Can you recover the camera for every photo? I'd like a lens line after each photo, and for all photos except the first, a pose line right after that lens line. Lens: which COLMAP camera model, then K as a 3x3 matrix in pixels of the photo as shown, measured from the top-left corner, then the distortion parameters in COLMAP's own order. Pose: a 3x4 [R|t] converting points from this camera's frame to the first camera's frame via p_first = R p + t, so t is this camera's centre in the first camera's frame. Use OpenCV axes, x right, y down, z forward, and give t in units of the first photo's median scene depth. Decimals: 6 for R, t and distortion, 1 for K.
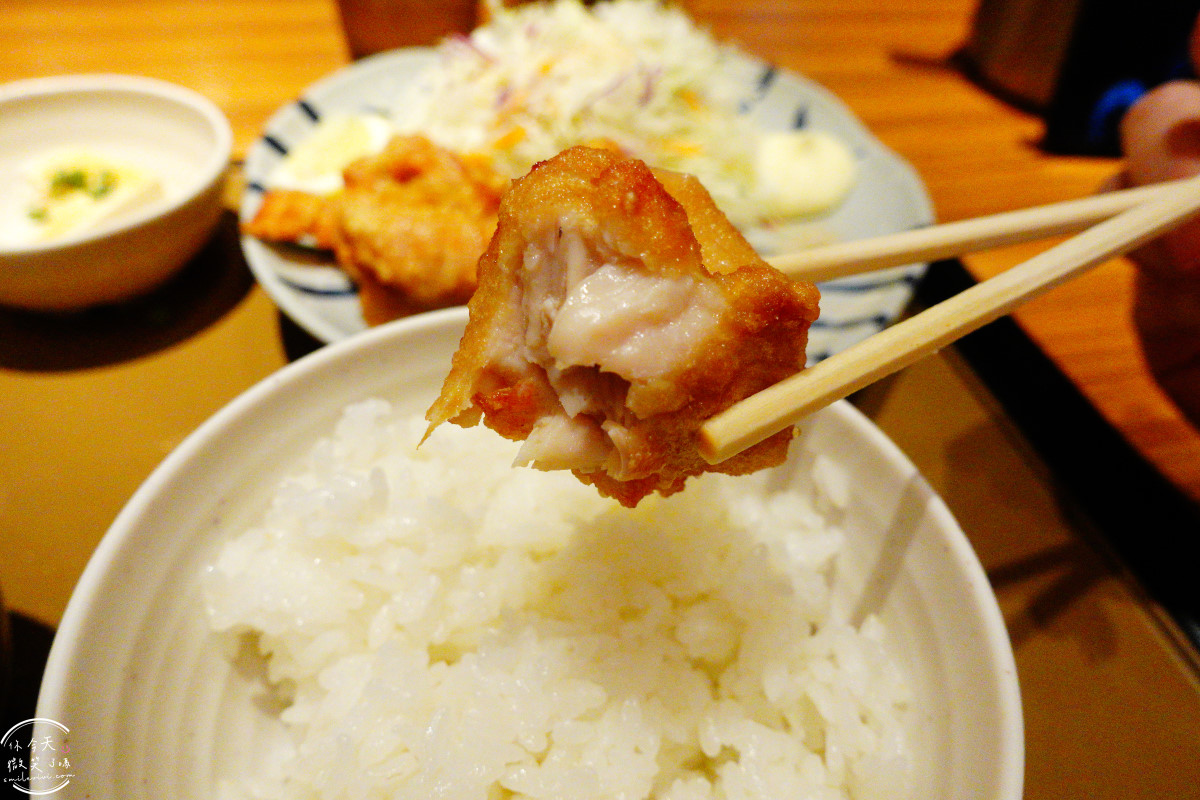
lens RADIAL K [[833.9, 0, 609.8], [0, 833.9, 393.6], [0, 0, 1]] dist [-0.004120, -0.002058]
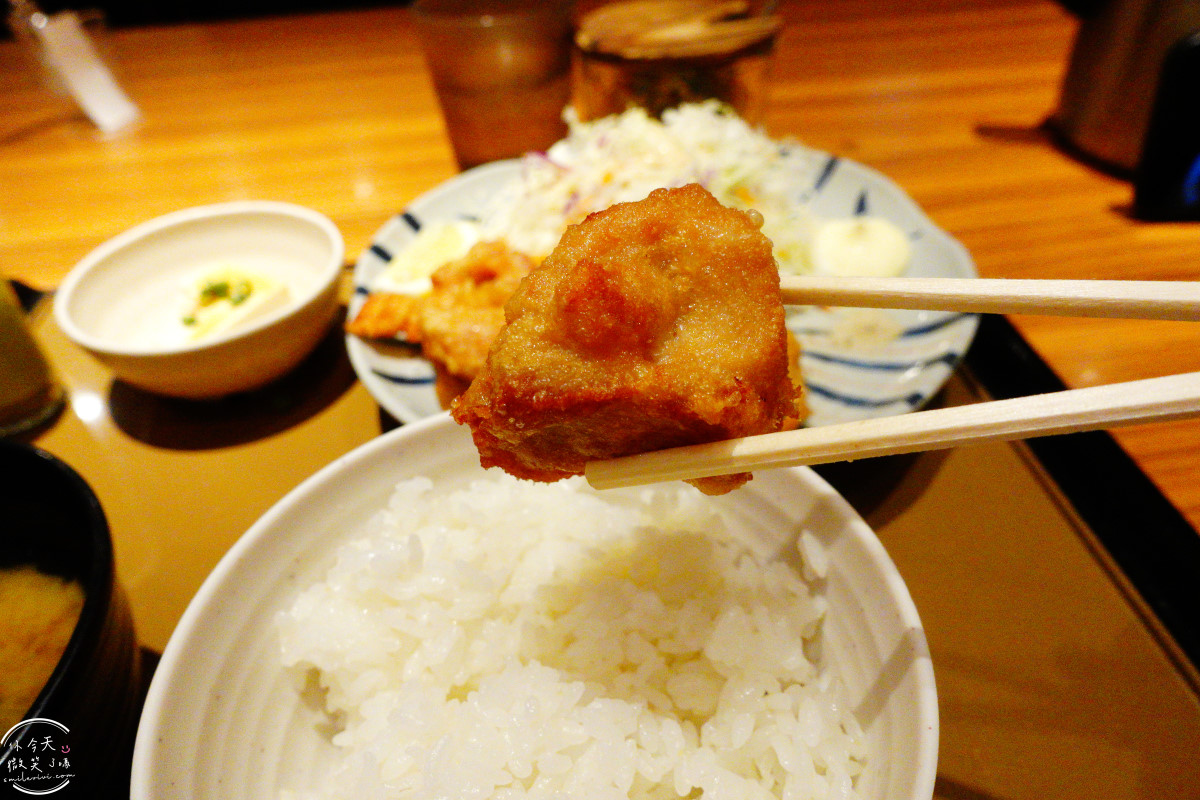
lens RADIAL K [[833.3, 0, 600.0], [0, 833.3, 400.0], [0, 0, 1]] dist [0.003109, 0.001274]
pose [[0.985969, -0.012319, -0.166475, 0.123795], [-0.000126, 0.997218, -0.074543, -0.010435], [0.166931, 0.073518, 0.983224, -0.105096]]
